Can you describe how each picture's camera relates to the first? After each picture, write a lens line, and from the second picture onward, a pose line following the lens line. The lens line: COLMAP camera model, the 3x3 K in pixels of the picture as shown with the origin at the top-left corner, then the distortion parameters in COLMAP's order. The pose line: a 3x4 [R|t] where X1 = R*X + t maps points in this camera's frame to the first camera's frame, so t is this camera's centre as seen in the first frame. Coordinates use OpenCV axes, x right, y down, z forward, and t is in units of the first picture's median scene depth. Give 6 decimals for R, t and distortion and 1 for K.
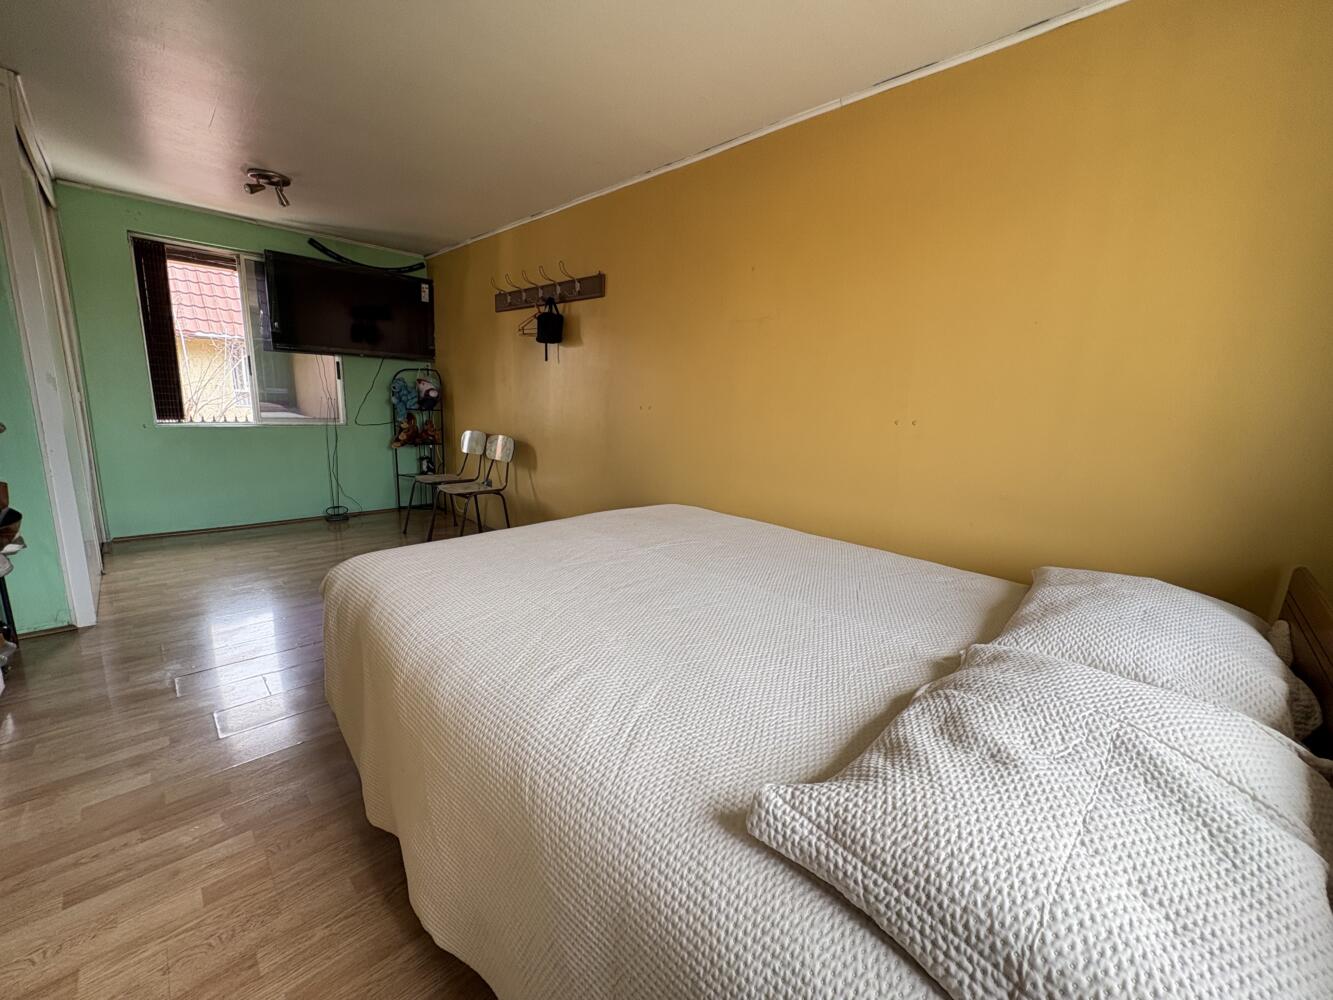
lens RADIAL K [[530.8, 0, 668.5], [0, 530.8, 502.0], [0, 0, 1]] dist [-0.000718, -0.000024]
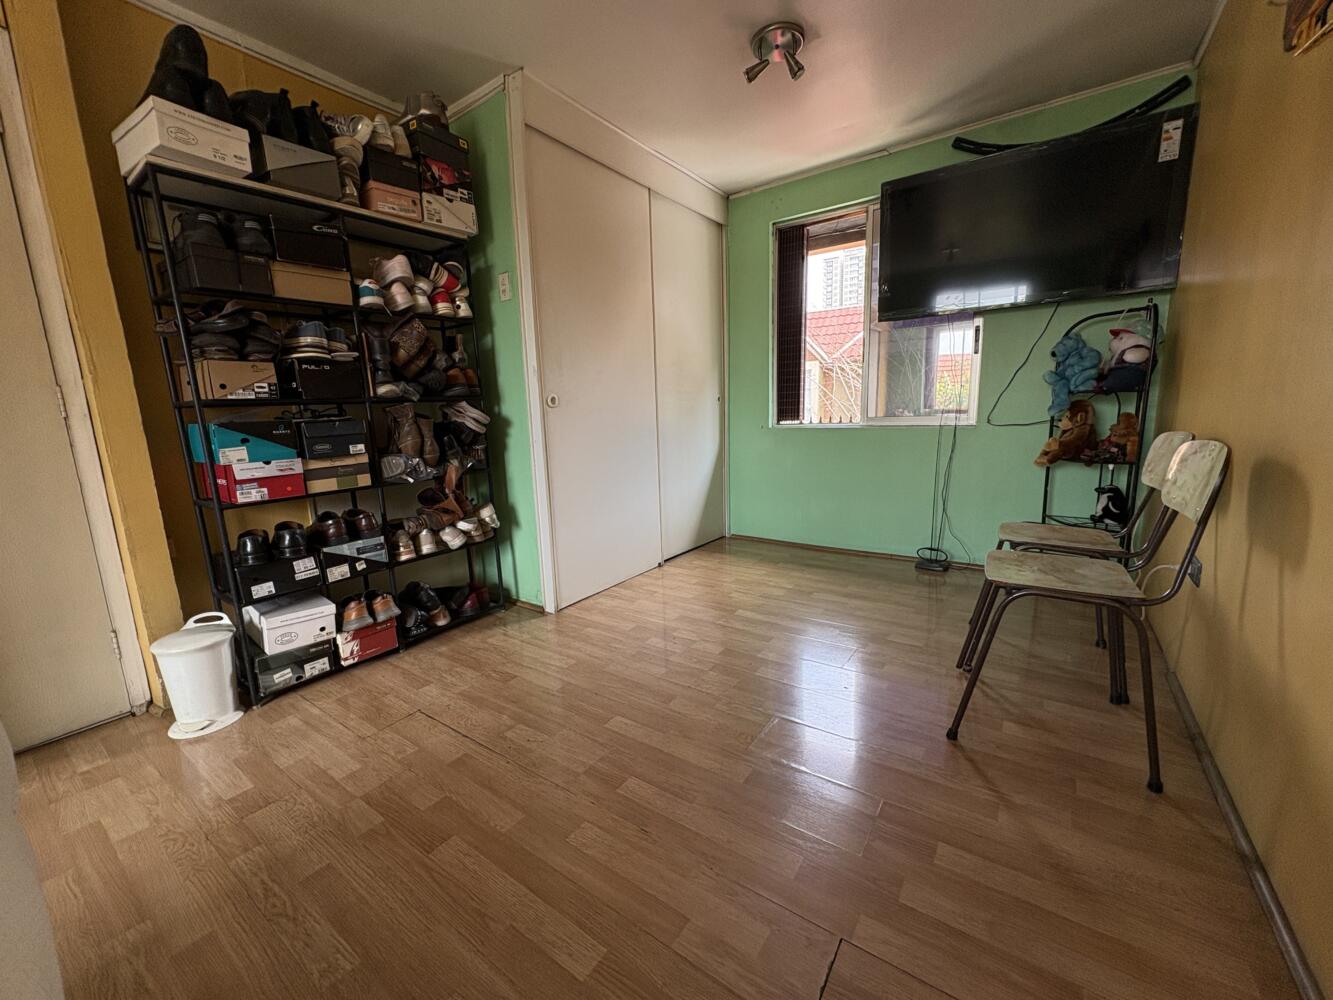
lens RADIAL K [[530.8, 0, 668.5], [0, 530.8, 501.1], [0, 0, 1]] dist [-0.000718, -0.000024]
pose [[0.165262, 0.118394, -0.979118, -0.041845], [-0.153541, 0.983752, 0.093039, -0.064283], [0.974225, 0.134959, 0.180756, 0.586524]]
